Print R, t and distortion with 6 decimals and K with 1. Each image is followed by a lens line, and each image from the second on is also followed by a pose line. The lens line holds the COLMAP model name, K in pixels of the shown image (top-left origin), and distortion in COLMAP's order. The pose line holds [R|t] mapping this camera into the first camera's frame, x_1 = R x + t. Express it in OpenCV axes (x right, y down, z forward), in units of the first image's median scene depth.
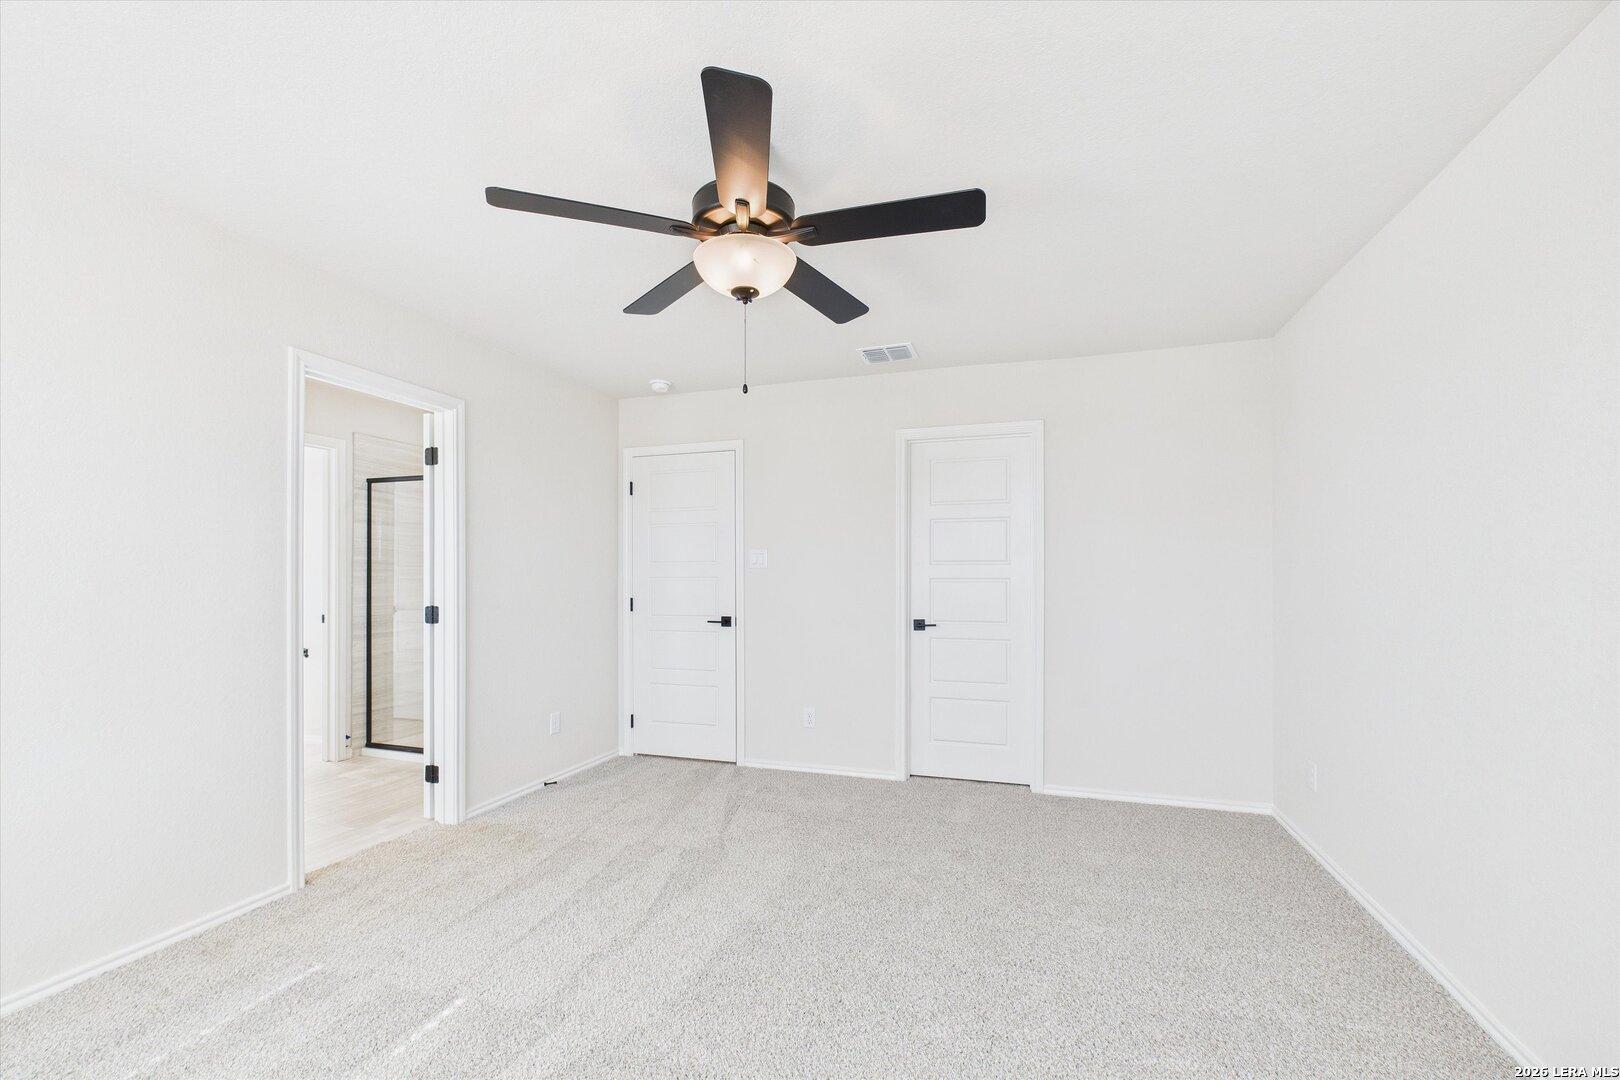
lens RADIAL K [[674.2, 0, 810.0], [0, 674.2, 540.0], [0, 0, 1]] dist [0.001600, 0.000159]
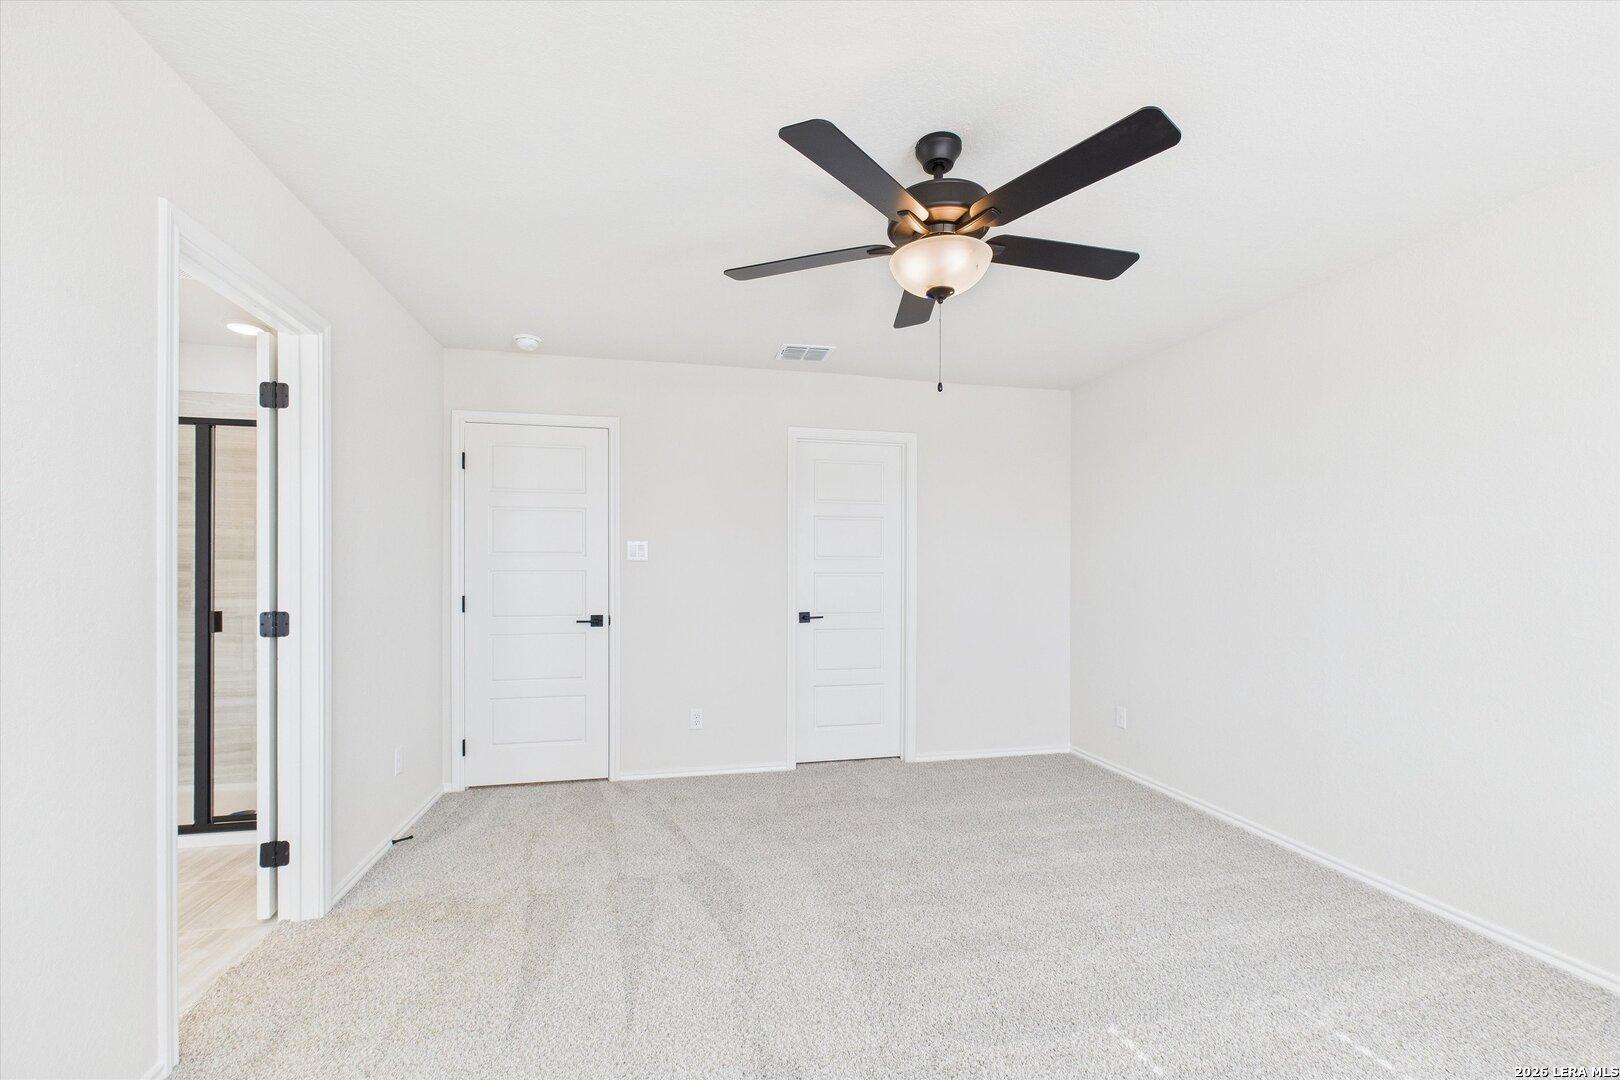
lens RADIAL K [[673.8, 0, 810.0], [0, 673.8, 535.0], [0, 0, 1]] dist [-0.000190, 0.000167]
pose [[0.862364, 0.029797, 0.505411, -0.397168], [-0.031335, 0.999494, -0.005460, 0.005099], [-0.505318, -0.011129, 0.862861, 0.114036]]
